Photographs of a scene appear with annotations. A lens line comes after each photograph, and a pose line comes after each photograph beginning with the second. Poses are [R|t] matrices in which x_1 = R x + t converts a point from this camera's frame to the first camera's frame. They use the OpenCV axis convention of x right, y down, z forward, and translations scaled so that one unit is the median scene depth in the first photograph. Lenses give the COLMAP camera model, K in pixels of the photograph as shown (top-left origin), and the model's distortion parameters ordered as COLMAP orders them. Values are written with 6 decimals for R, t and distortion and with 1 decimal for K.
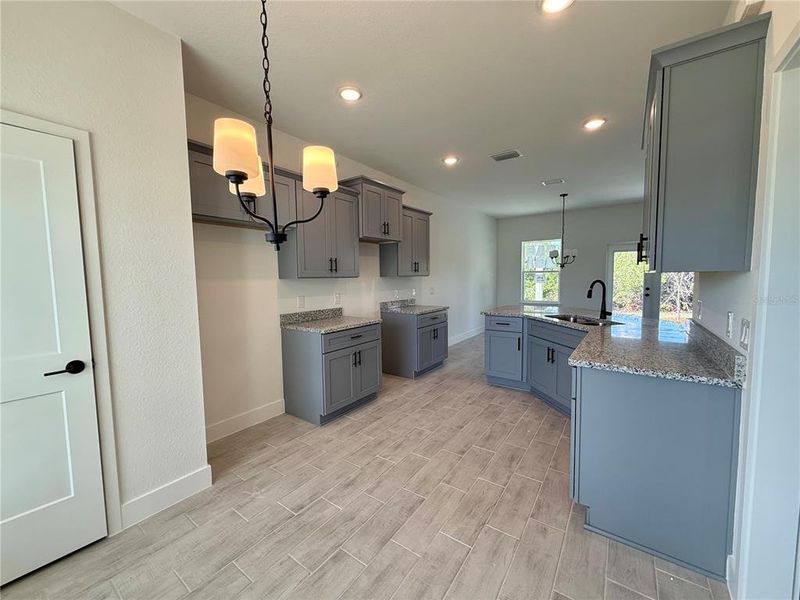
lens RADIAL K [[318.2, 0, 397.6], [0, 318.2, 299.5], [0, 0, 1]] dist [-0.001112, -0.000051]
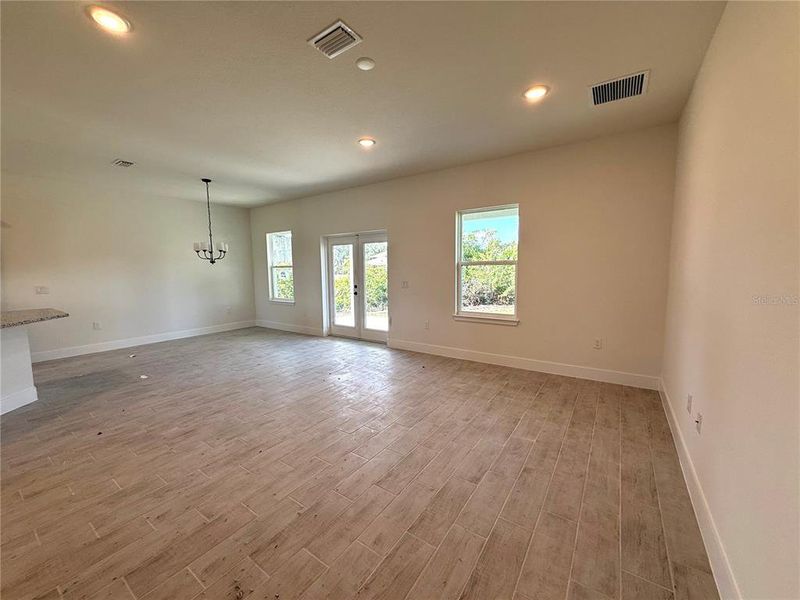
lens RADIAL K [[318.2, 0, 397.6], [0, 318.2, 299.5], [0, 0, 1]] dist [-0.001112, -0.000051]
pose [[0.999886, 0.000748, 0.015077, 3.084209], [-0.001196, 0.999556, 0.029773, -0.083785], [-0.015048, -0.029788, 0.999443, 0.325094]]
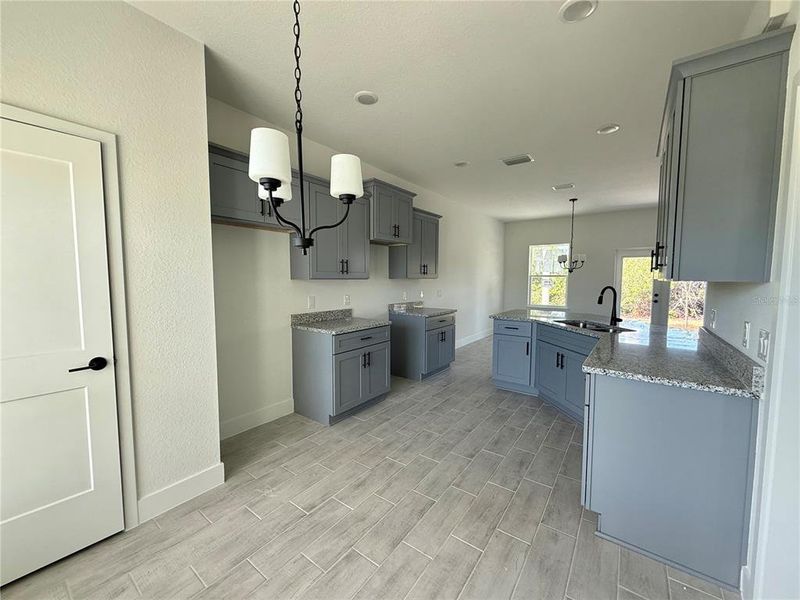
lens RADIAL K [[318.2, 0, 397.6], [0, 318.2, 299.5], [0, 0, 1]] dist [-0.001112, -0.000051]
pose [[0.999760, 0.018005, -0.012466, -0.031688], [-0.018048, 0.999831, -0.003402, -0.006556], [0.012402, 0.003626, 0.999917, -0.009899]]
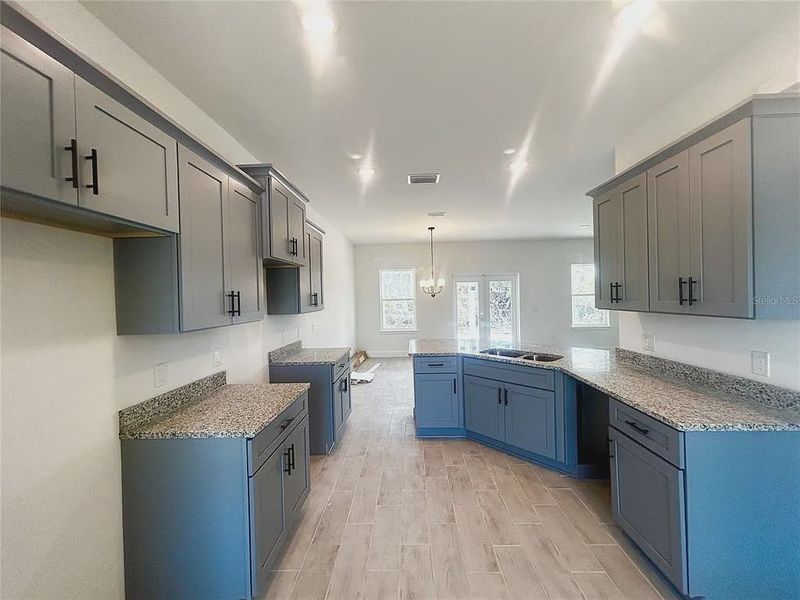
lens RADIAL K [[321.6, 0, 400.0], [0, 321.6, 300.0], [0, 0, 1]] dist [0.000274, 0.000070]
pose [[0.832329, -0.011784, 0.554156, -0.459047], [0.052992, 0.996886, -0.058396, -0.107247], [-0.551742, 0.077970, 0.830362, 0.581949]]
